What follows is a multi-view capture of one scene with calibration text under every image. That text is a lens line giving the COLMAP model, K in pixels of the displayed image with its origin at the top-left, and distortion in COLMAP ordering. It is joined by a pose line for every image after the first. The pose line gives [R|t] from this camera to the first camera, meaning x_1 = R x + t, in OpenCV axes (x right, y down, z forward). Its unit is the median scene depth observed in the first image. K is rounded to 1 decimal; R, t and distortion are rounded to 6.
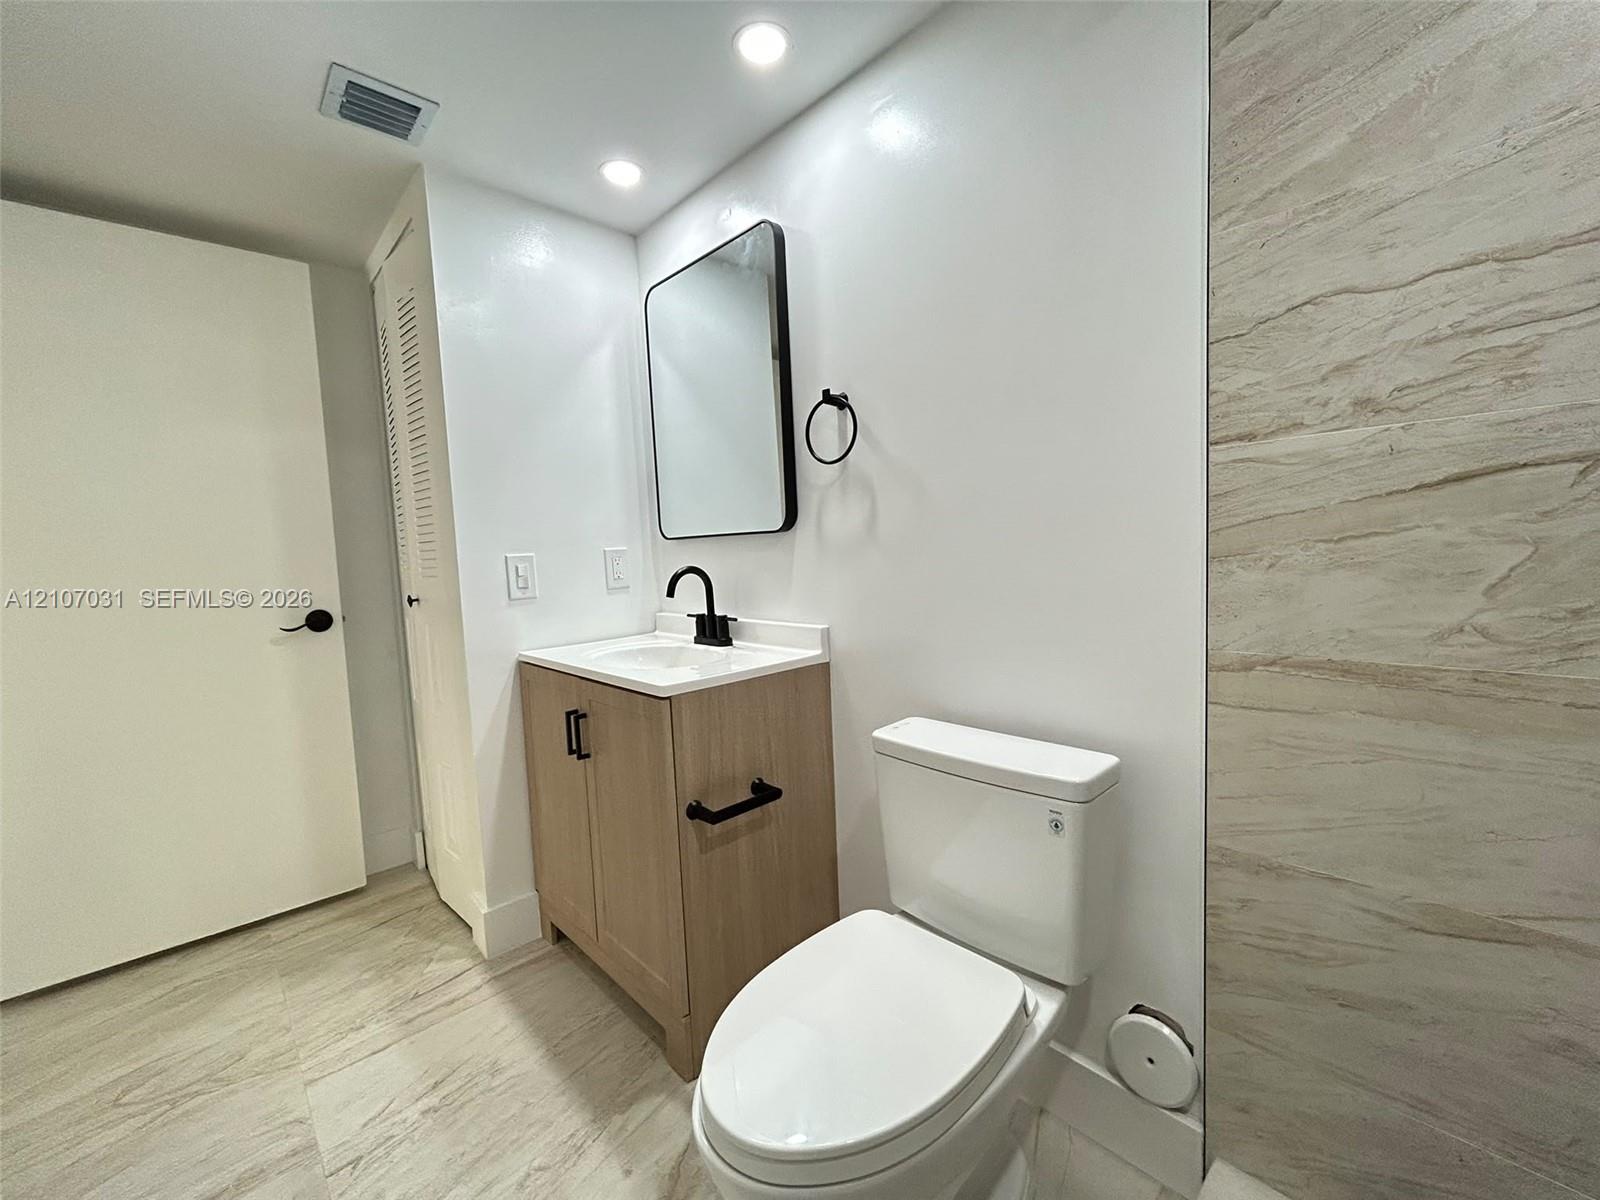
lens RADIAL K [[653.4, 0, 796.9], [0, 653.4, 596.8], [0, 0, 1]] dist [0.004558, -0.000201]
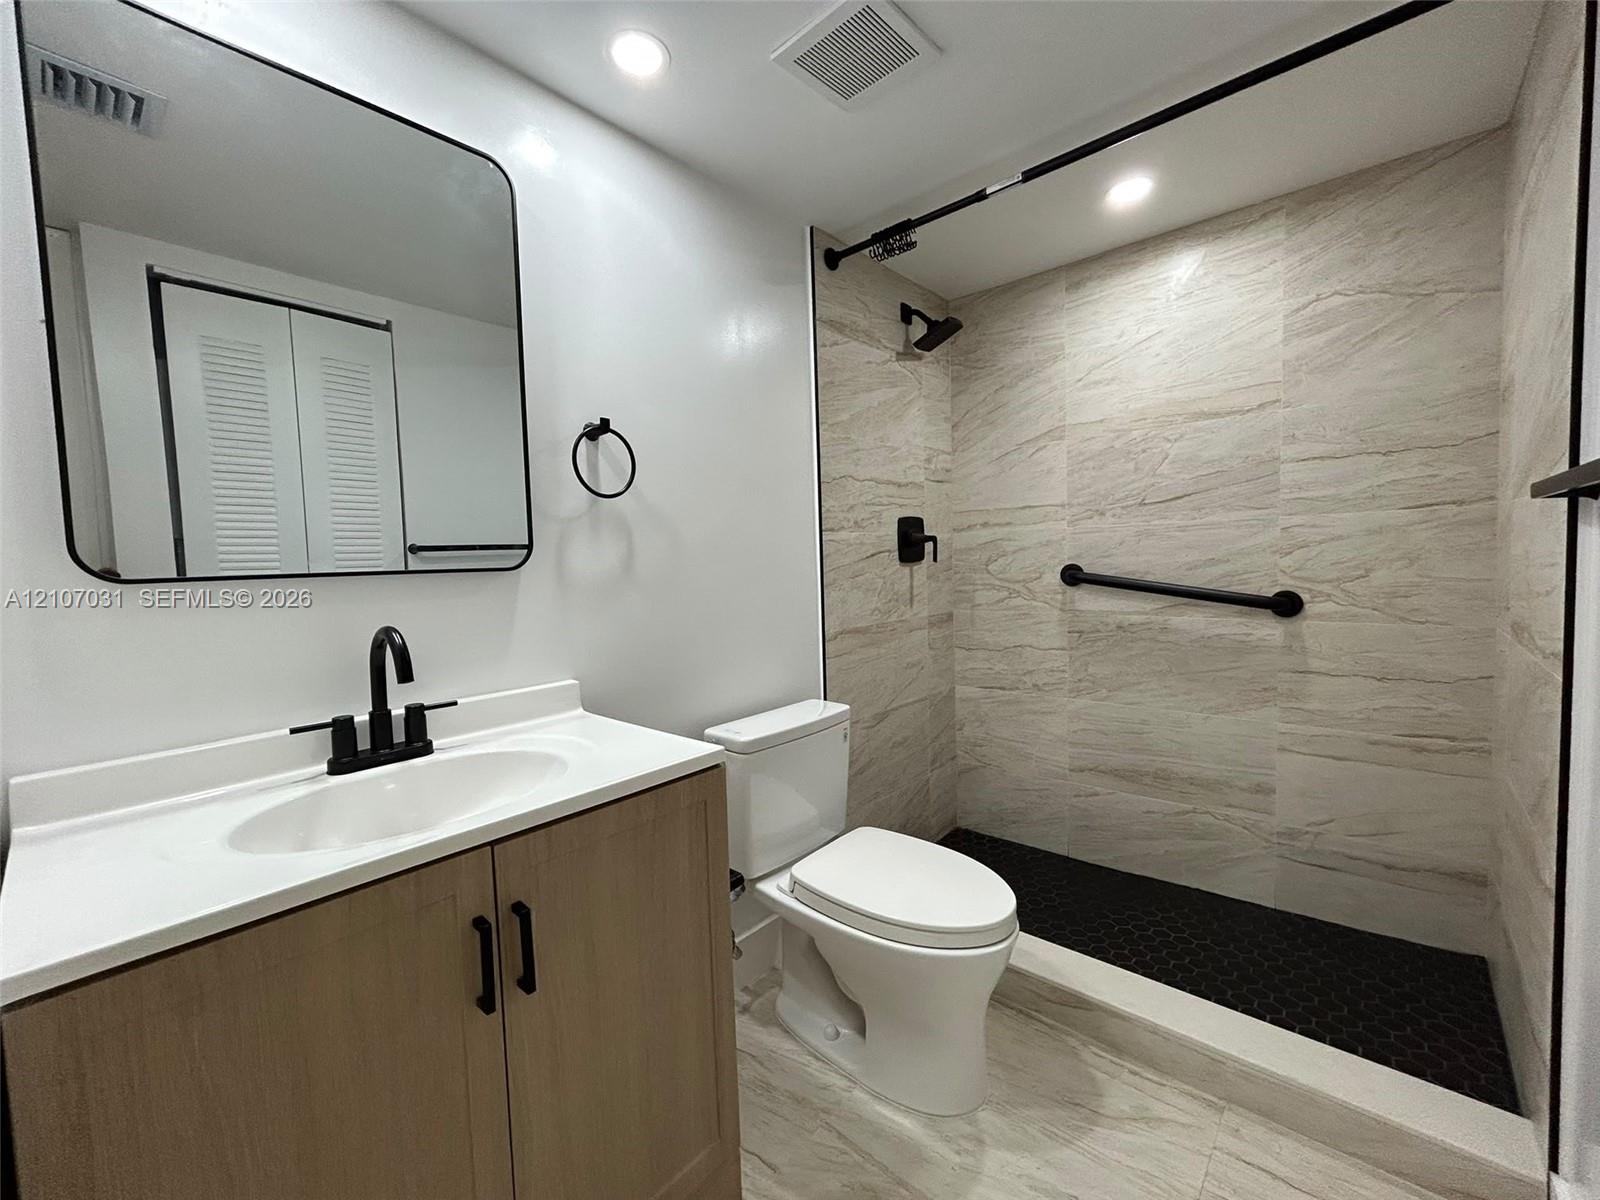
lens RADIAL K [[653.4, 0, 796.9], [0, 653.4, 600.7], [0, 0, 1]] dist [0.004558, -0.000201]
pose [[-0.092819, -0.014781, 0.995573, -1.578374], [0.113998, 0.993157, 0.025373, -0.087596], [-0.989136, 0.115849, -0.090498, 1.460982]]
